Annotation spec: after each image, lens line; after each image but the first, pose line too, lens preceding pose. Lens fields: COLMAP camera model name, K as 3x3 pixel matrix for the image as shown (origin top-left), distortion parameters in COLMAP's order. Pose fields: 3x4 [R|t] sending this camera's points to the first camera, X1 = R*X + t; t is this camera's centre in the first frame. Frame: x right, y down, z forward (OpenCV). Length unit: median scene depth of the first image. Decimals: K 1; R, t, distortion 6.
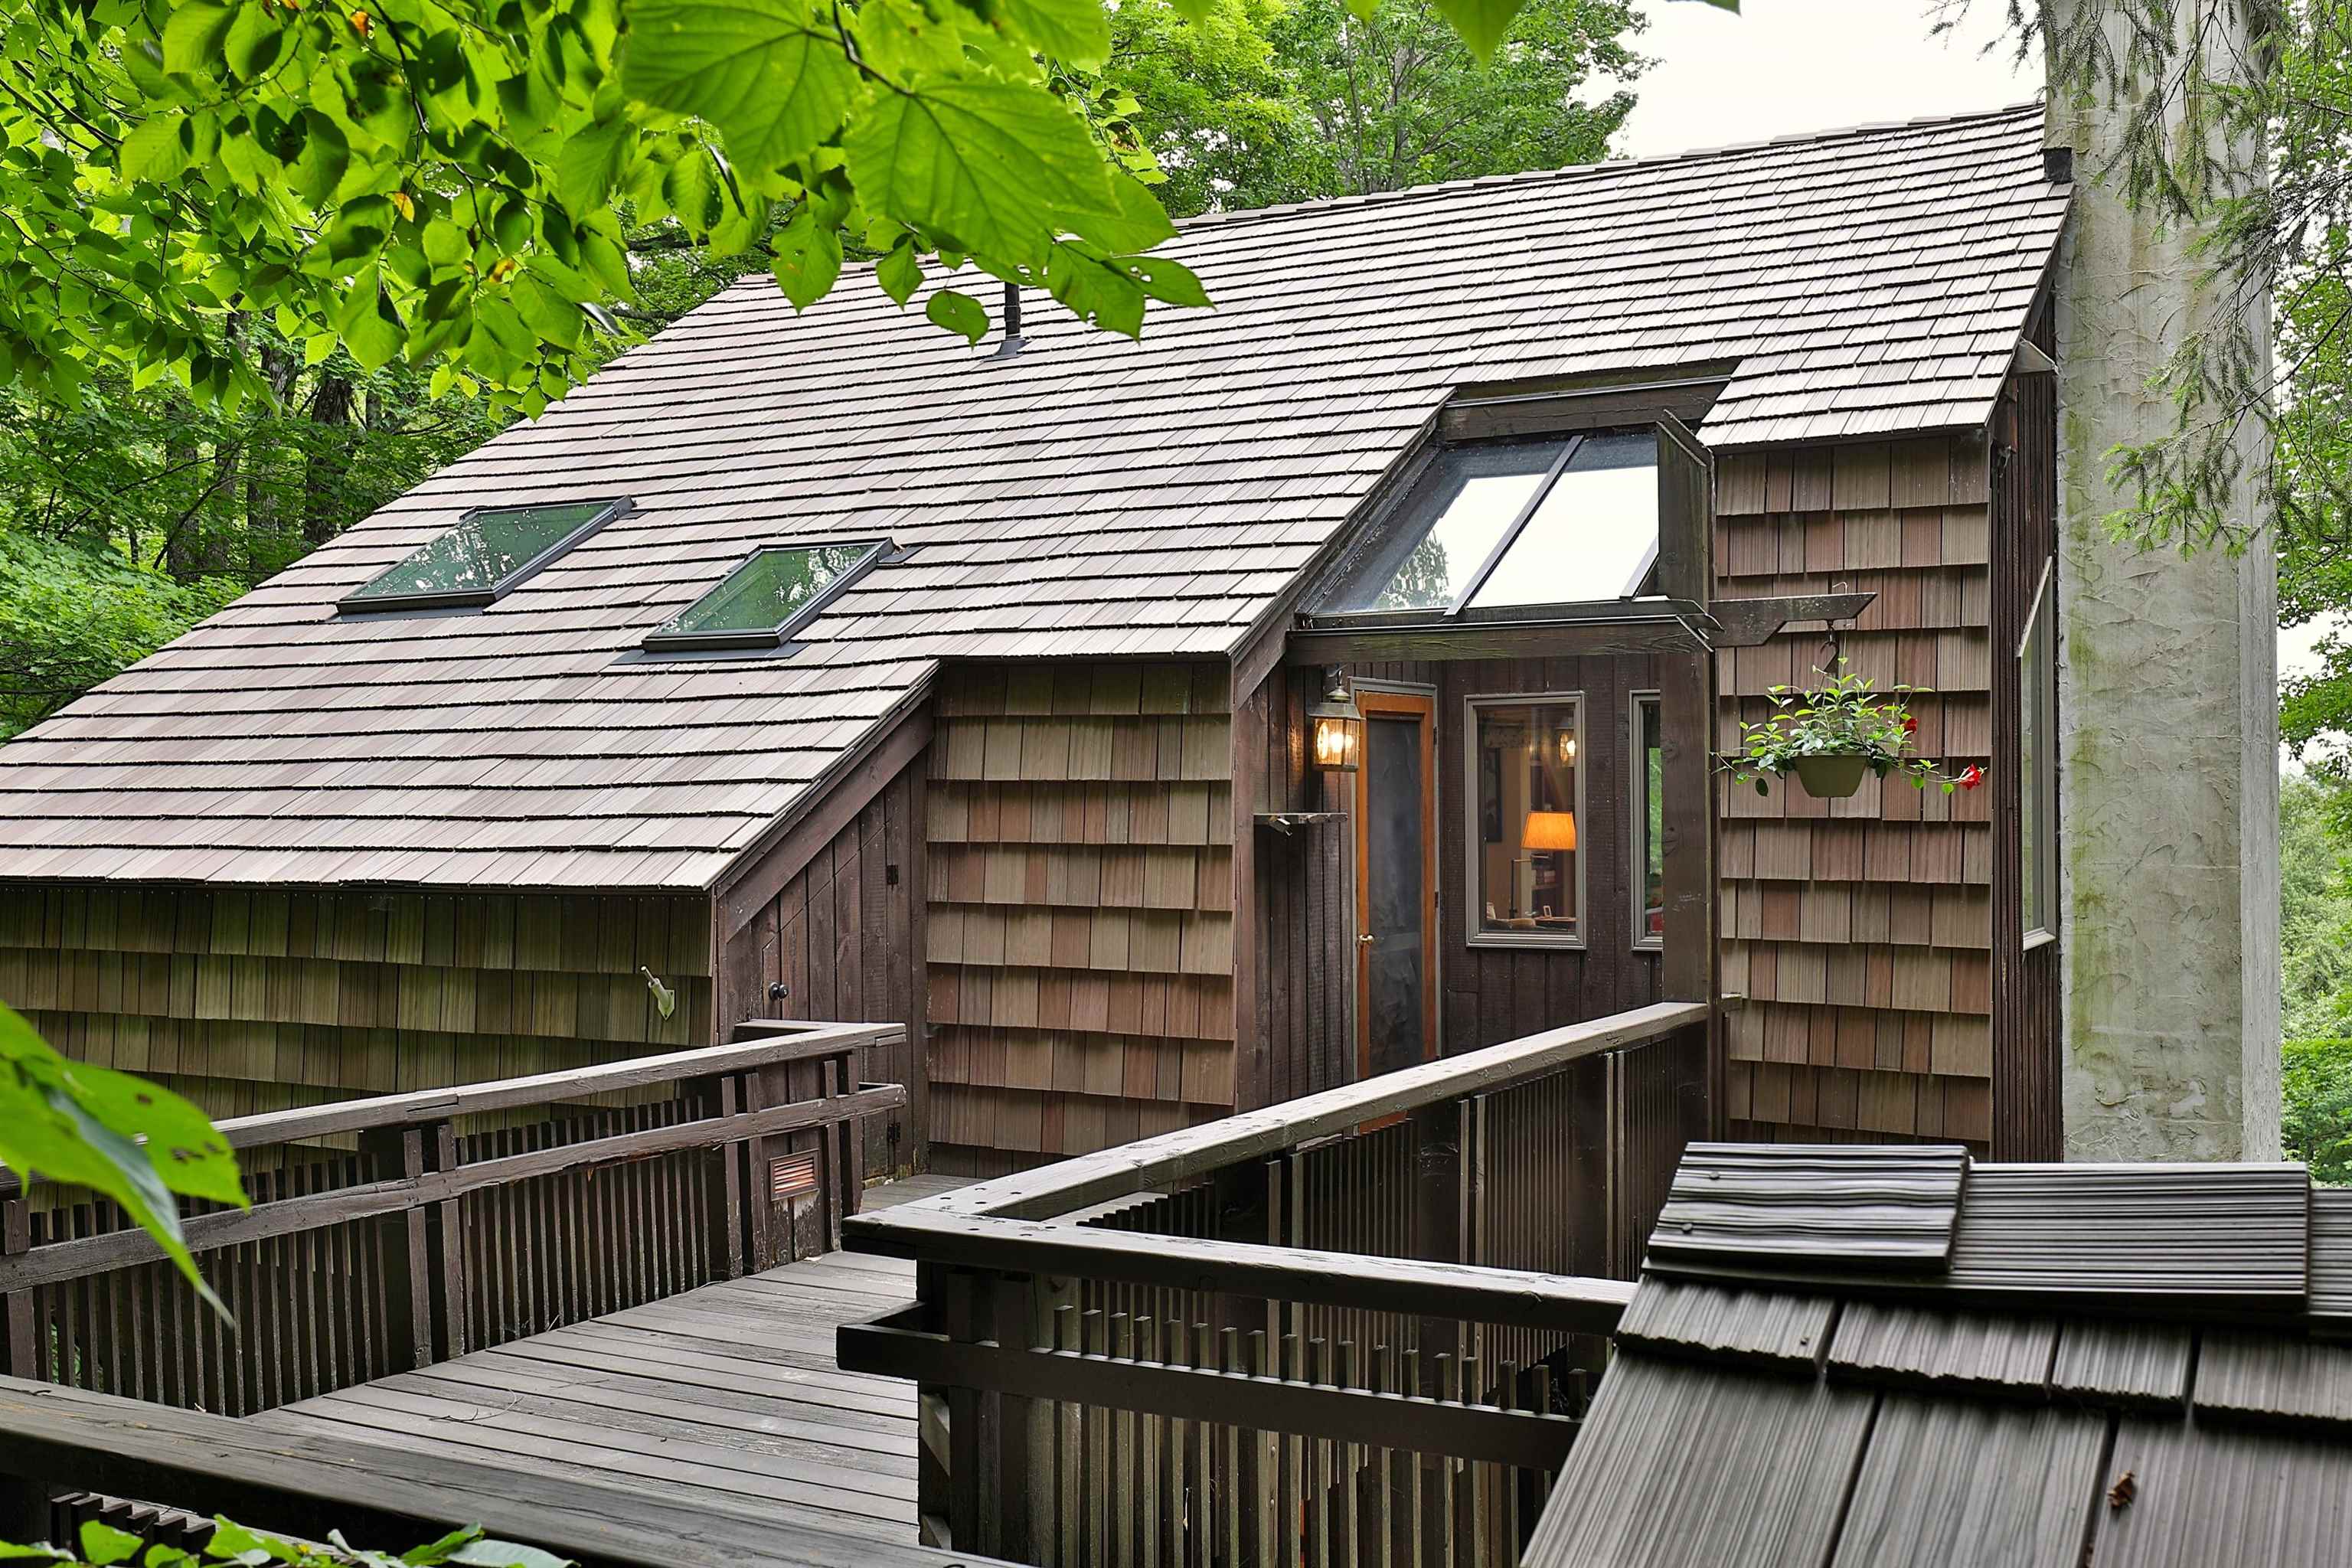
lens RADIAL K [[2360.5, 0, 1175.9], [0, 2360.5, 783.2], [0, 0, 1]] dist [0.001329, 0.000000]
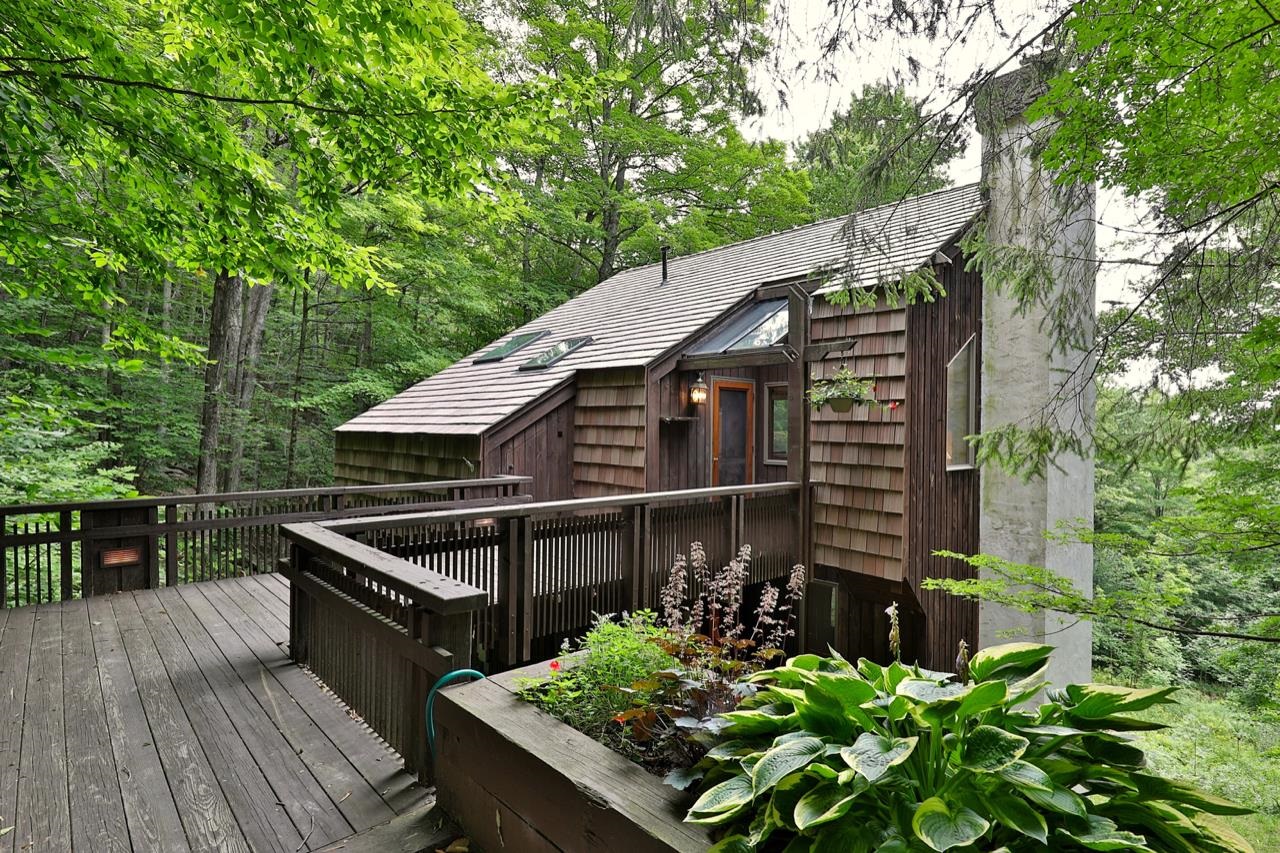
lens RADIAL K [[646.7, 0, 640.4], [0, 646.7, 429.7], [0, 0, 1]] dist [-0.002325, -0.000229]
pose [[0.948566, 0.017749, -0.316082, 0.281408], [-0.015636, 0.999835, 0.009219, 0.022408], [0.316193, -0.003802, 0.948687, 0.168117]]
